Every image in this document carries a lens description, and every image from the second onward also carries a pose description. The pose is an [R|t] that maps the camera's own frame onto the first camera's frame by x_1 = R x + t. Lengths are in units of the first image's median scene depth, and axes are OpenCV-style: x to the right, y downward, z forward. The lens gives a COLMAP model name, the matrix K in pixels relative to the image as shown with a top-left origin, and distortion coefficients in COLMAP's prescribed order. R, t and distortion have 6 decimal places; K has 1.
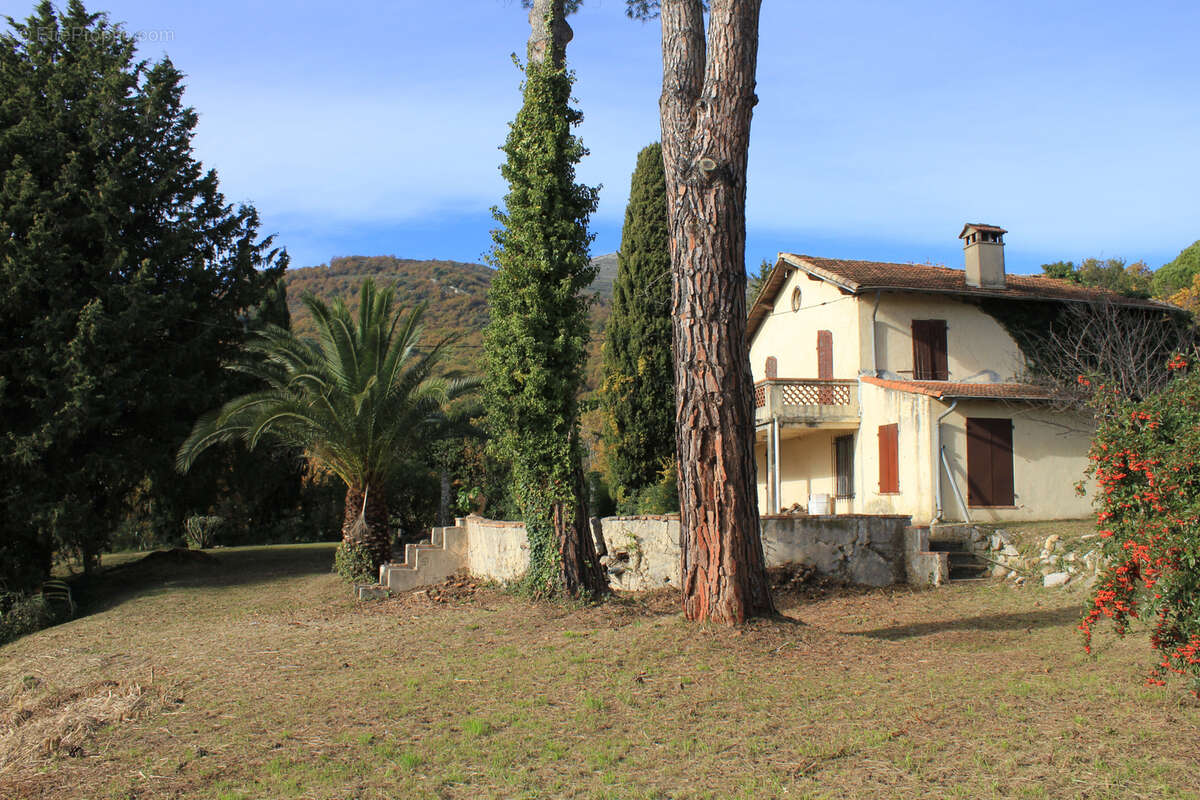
lens RADIAL K [[1004.3, 0, 584.3], [0, 1004.3, 406.9], [0, 0, 1]] dist [-0.174397, 0.145889]
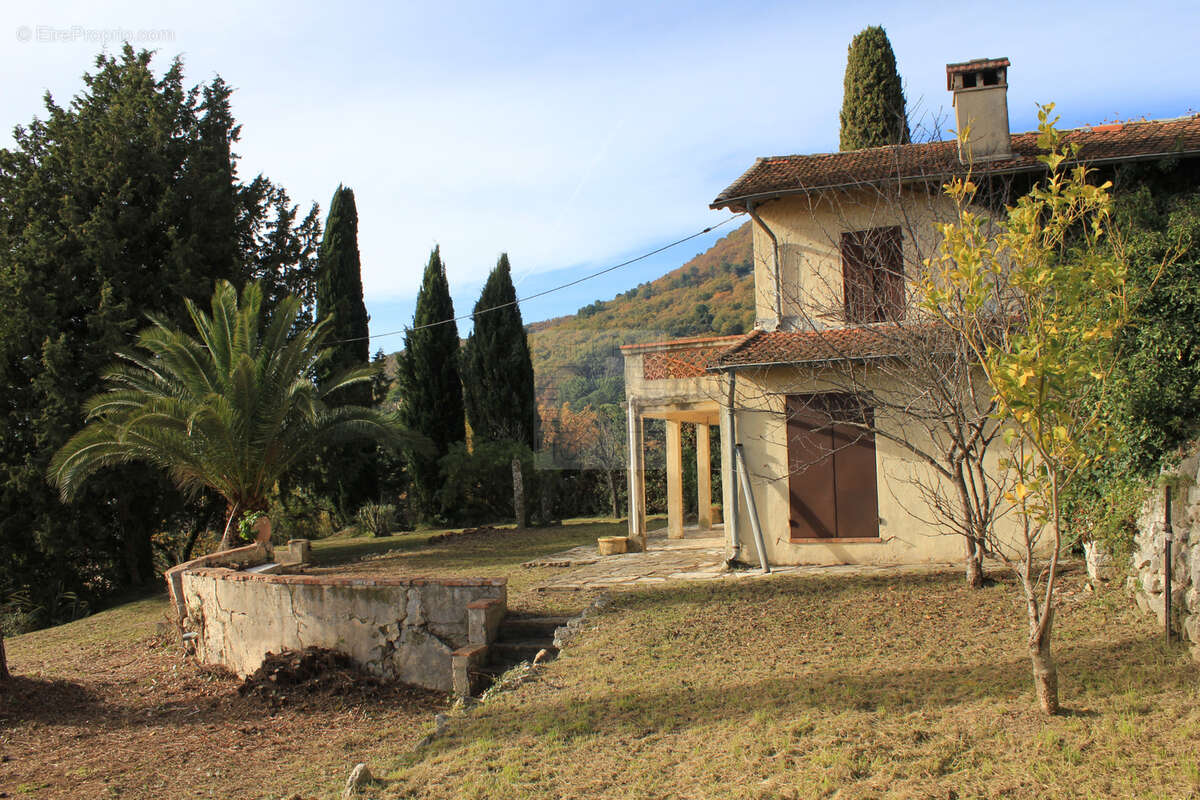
lens RADIAL K [[1004.3, 0, 591.8], [0, 1004.3, 392.6], [0, 0, 1]] dist [-0.174397, 0.145889]
pose [[0.869609, -0.071796, -0.488493, 0.545538], [0.095972, 0.995080, 0.024597, -0.016381], [0.484324, -0.068271, 0.872221, 0.367288]]
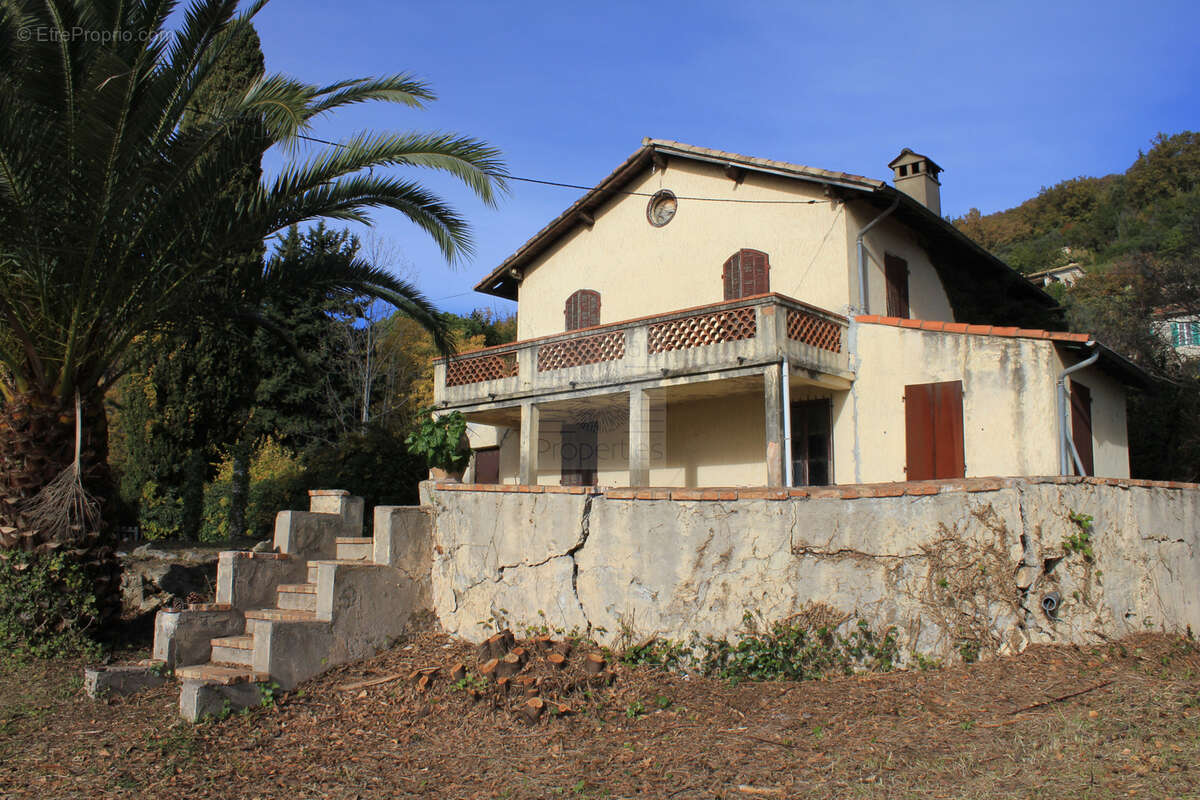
lens RADIAL K [[1004.3, 0, 600.1], [0, 1004.3, 404.9], [0, 0, 1]] dist [-0.174397, 0.145889]
pose [[0.783625, 0.097096, 0.613599, -0.292185], [-0.076516, 0.995275, -0.059774, 0.091306], [-0.616504, -0.000109, 0.787352, 0.602946]]
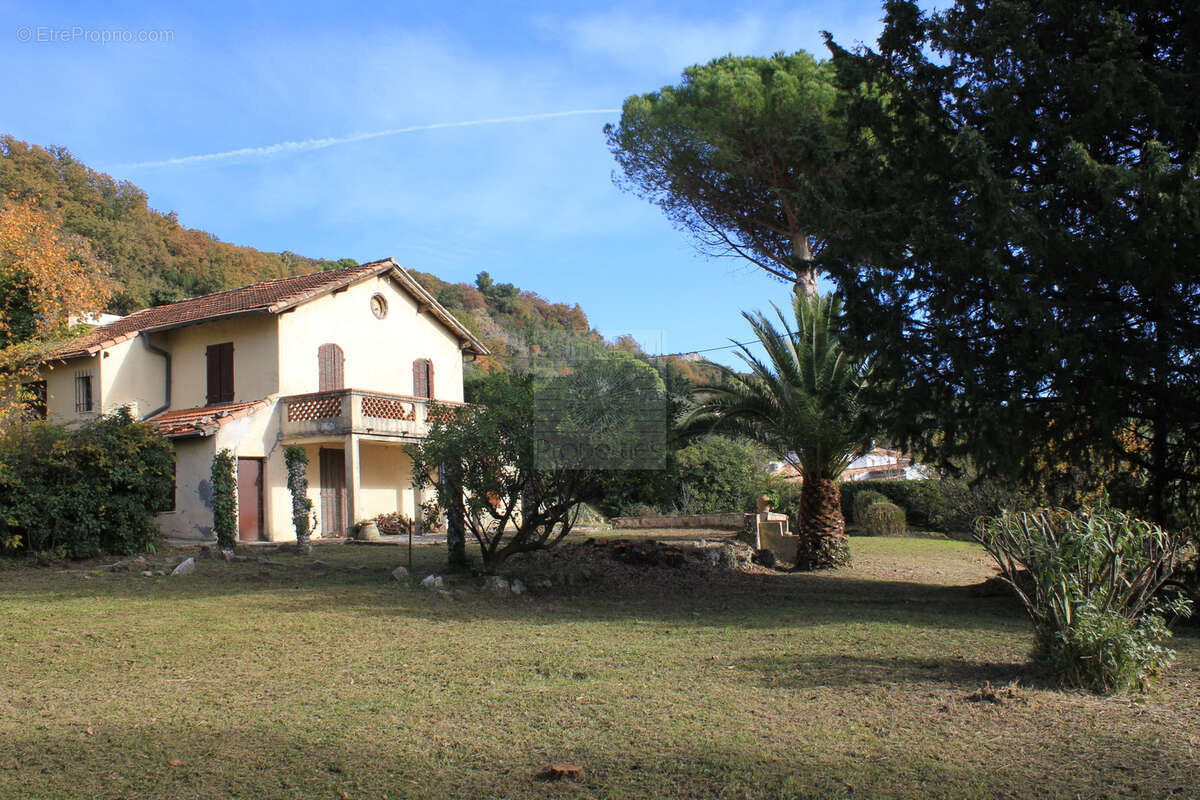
lens RADIAL K [[1004.3, 0, 599.7], [0, 1004.3, 401.7], [0, 0, 1]] dist [-0.174397, 0.145889]
pose [[-0.791893, 0.093692, 0.603430, -0.693174], [-0.033058, 0.980133, -0.195565, 0.216103], [-0.609764, -0.174814, -0.773064, 2.034504]]
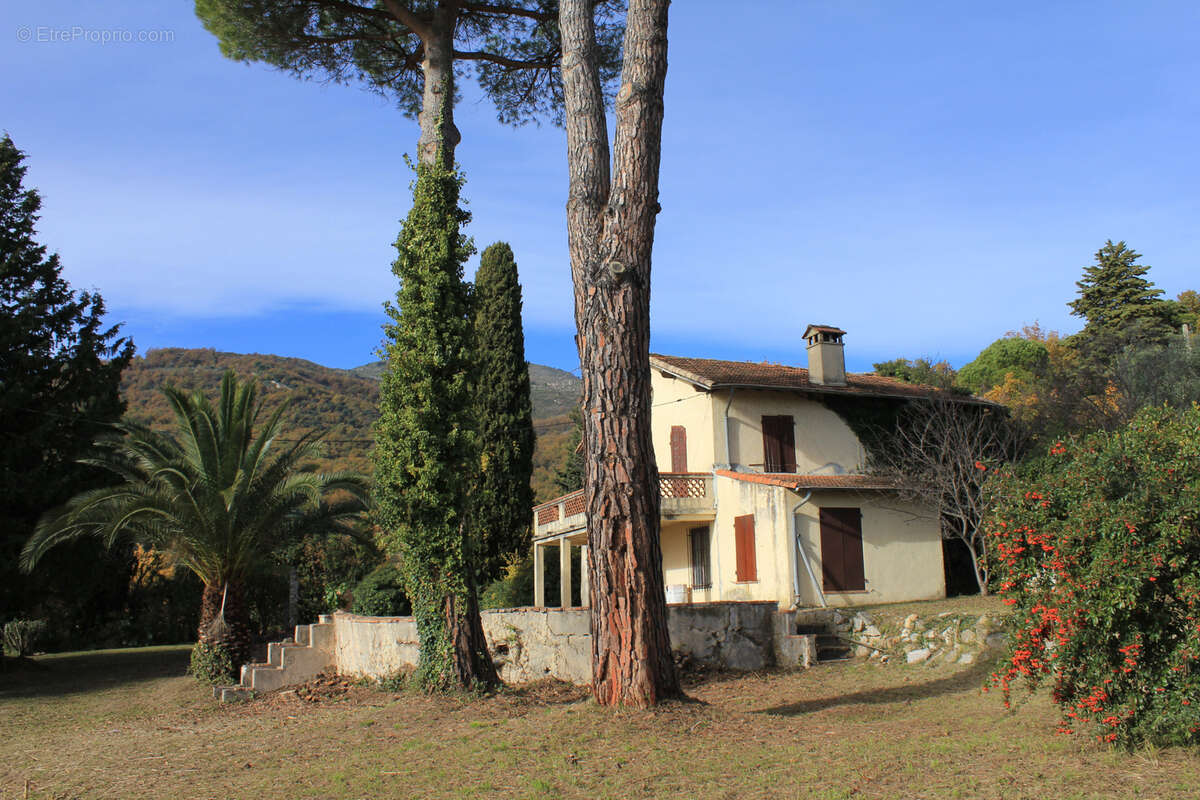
lens RADIAL K [[1004.3, 0, 586.0], [0, 1004.3, 407.3], [0, 0, 1]] dist [-0.174397, 0.145889]
pose [[0.984354, 0.007242, 0.176054, -0.042933], [0.009698, 0.995414, -0.095171, 0.002761], [-0.175935, 0.095389, 0.979769, -0.012502]]
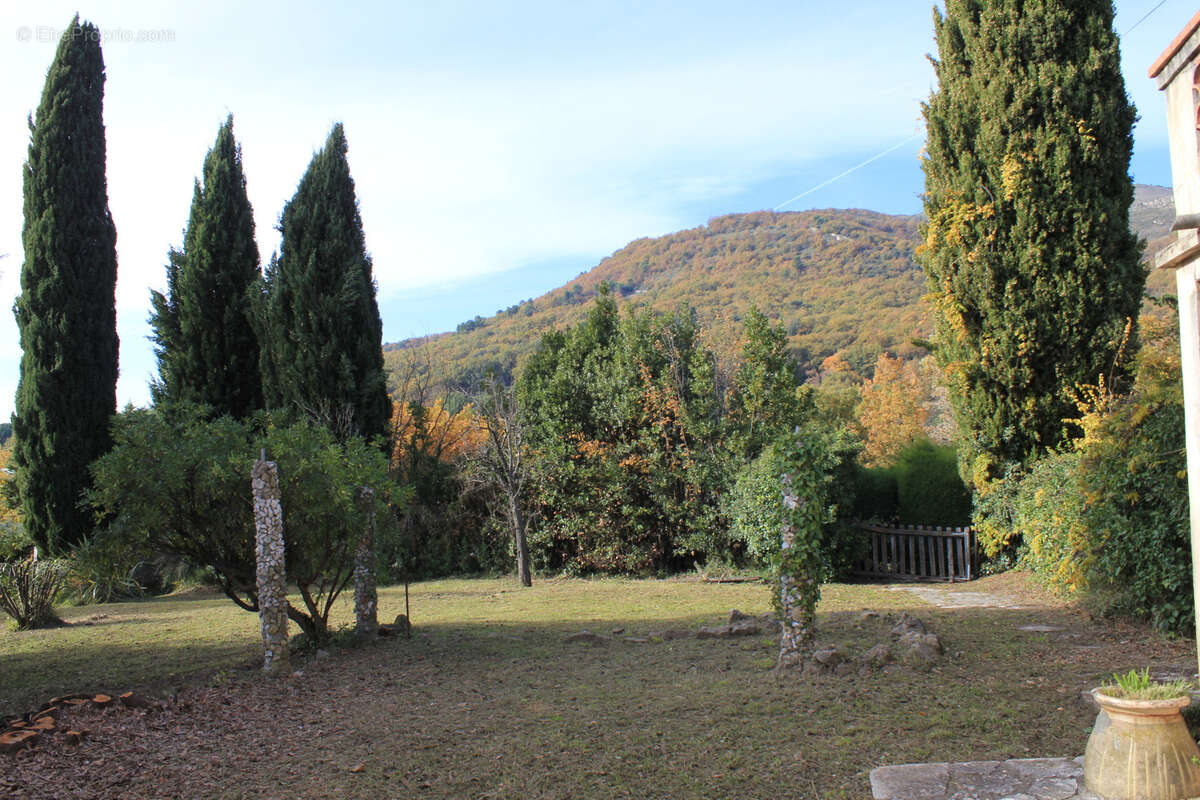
lens RADIAL K [[1004.3, 0, 587.1], [0, 1004.3, 408.8], [0, 0, 1]] dist [-0.174397, 0.145889]
pose [[0.922226, -0.054127, -0.382843, 0.091773], [0.070404, 0.997108, 0.028622, 0.071157], [0.380187, -0.053350, 0.923370, 1.139439]]
